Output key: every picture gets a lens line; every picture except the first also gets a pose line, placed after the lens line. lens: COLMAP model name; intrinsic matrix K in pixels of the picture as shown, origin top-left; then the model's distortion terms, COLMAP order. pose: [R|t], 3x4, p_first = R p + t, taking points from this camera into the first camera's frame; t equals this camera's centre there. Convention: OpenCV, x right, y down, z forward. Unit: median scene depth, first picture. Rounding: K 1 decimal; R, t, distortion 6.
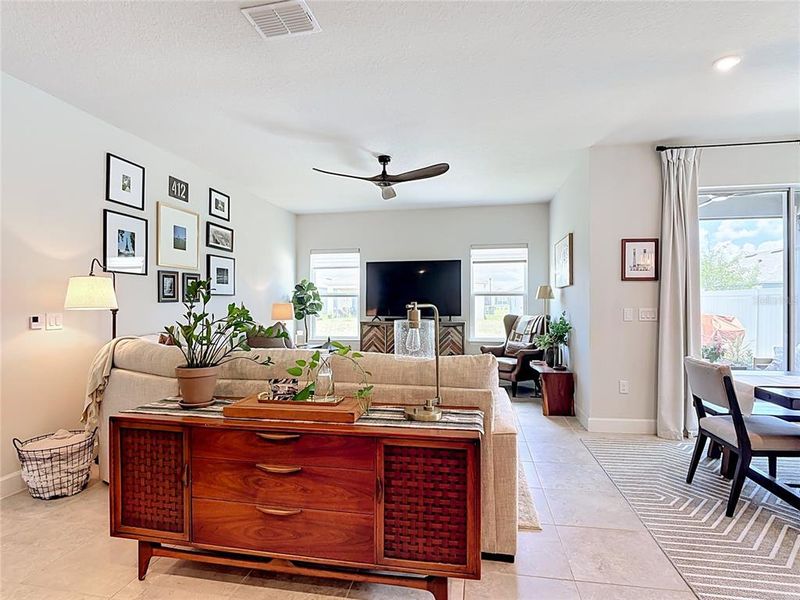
lens RADIAL K [[422.6, 0, 398.8], [0, 422.6, 302.0], [0, 0, 1]] dist [-0.000656, -0.016167]
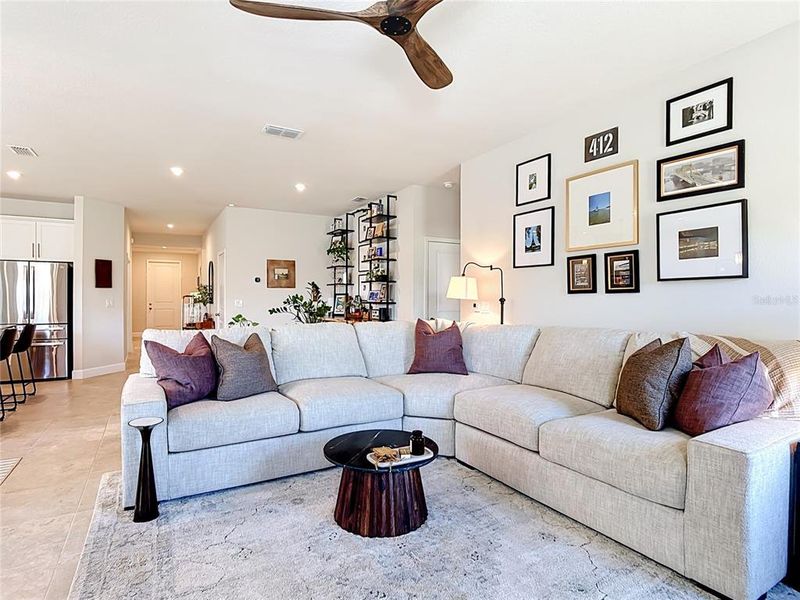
lens RADIAL K [[429.9, 0, 399.1], [0, 429.9, 297.8], [0, 0, 1]] dist [-0.000223, -0.016332]
pose [[-0.762447, 0.002828, -0.647045, 0.277102], [0.001702, 0.999996, 0.002365, 0.006688], [0.647049, 0.000702, -0.762448, 1.449977]]
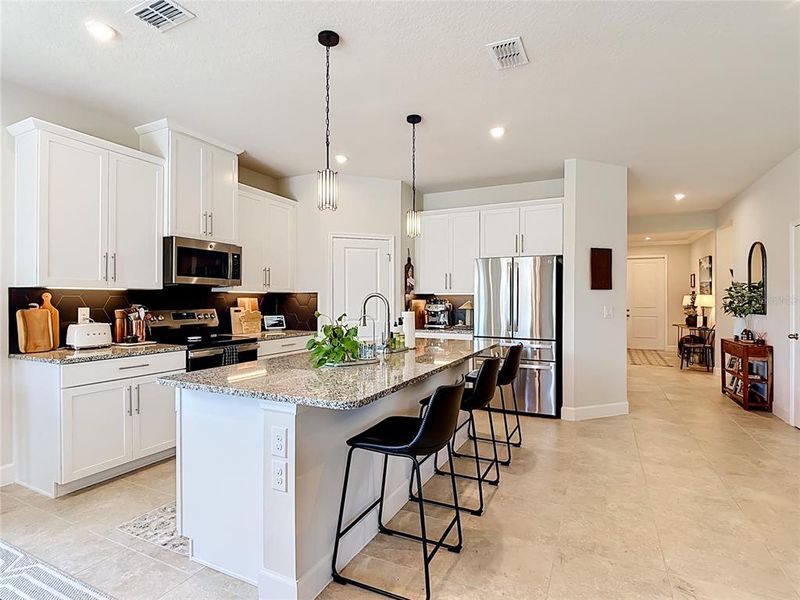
lens RADIAL K [[422.6, 0, 398.8], [0, 422.6, 302.0], [0, 0, 1]] dist [-0.000656, -0.016167]
pose [[-0.965105, 0.000791, 0.261863, 0.298463], [0.001547, 0.999995, 0.002680, -0.001898], [-0.261860, 0.002992, -0.965101, 0.652954]]
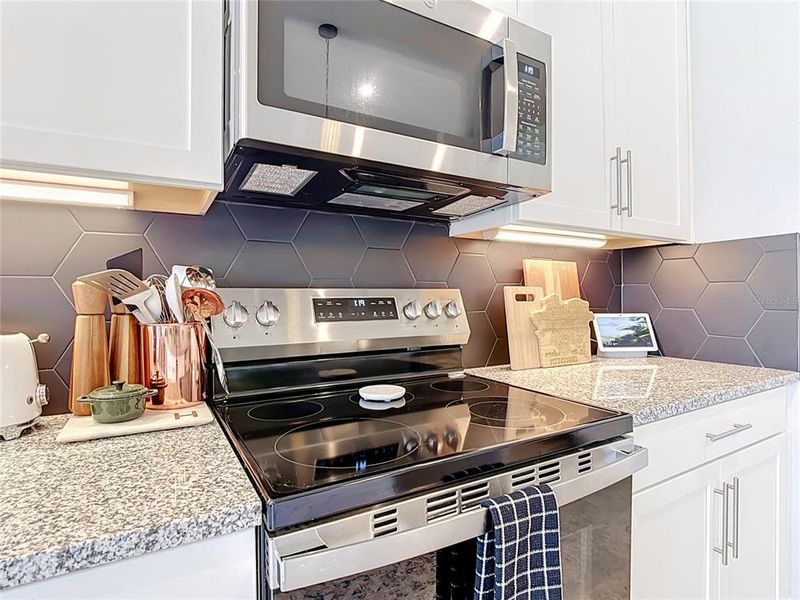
lens RADIAL K [[429.9, 0, 399.1], [0, 429.9, 297.8], [0, 0, 1]] dist [-0.000223, -0.016332]
pose [[-0.654789, 0.008227, 0.755767, 0.796371], [0.005419, 0.999966, -0.006190, 0.026321], [-0.755792, 0.000043, -0.654812, 0.007895]]
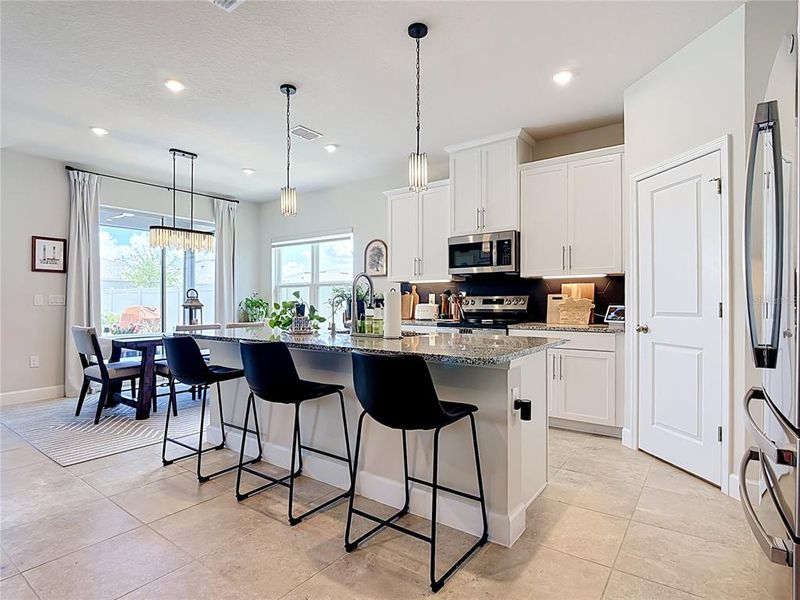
lens RADIAL K [[428.4, 0, 396.3], [0, 428.4, 302.1], [0, 0, 1]] dist [-0.000956, -0.001767]
pose [[0.437956, 0.001225, 0.898995, -0.094114], [-0.000984, 0.999999, -0.000883, 0.034784], [-0.898996, -0.000498, 0.437957, -0.424241]]
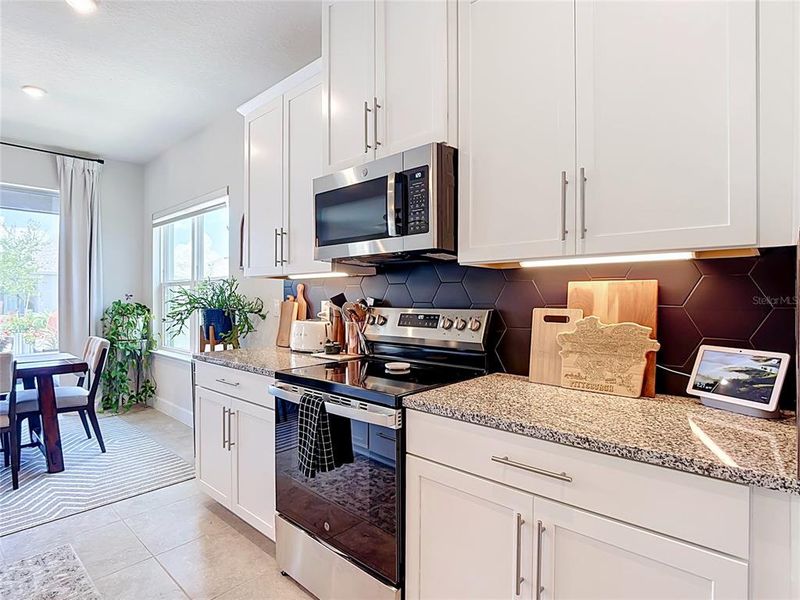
lens RADIAL K [[425.7, 0, 397.3], [0, 425.7, 297.2], [0, 0, 1]] dist [0.000600, -0.013416]
pose [[0.526313, 0.001665, 0.850289, 0.591413], [-0.002480, 0.999997, -0.000423, 0.004592], [-0.850287, -0.001886, 0.526316, -0.403963]]
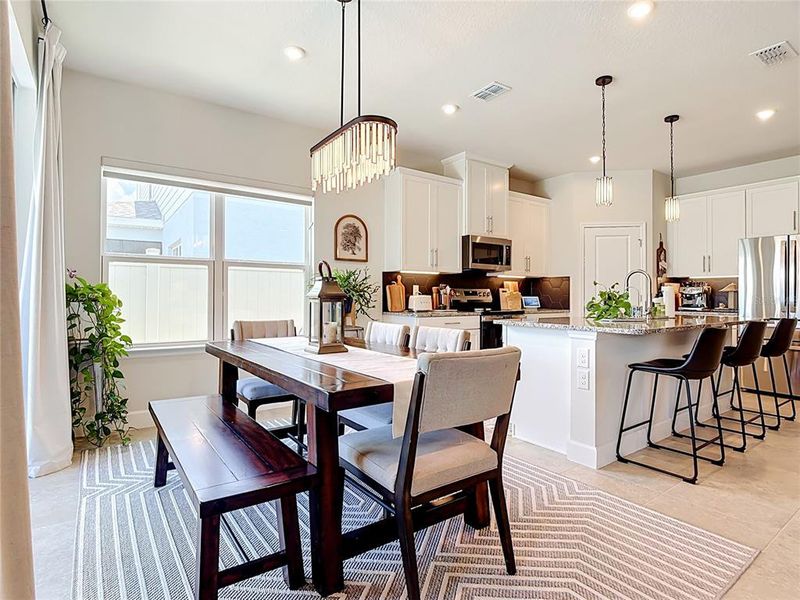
lens RADIAL K [[425.7, 0, 397.3], [0, 425.7, 297.2], [0, 0, 1]] dist [0.000600, -0.013416]
pose [[-0.719322, -0.001834, 0.694674, 0.270371], [-0.002451, 0.999997, 0.000103, 0.044639], [-0.694672, -0.001628, -0.719324, 0.962469]]
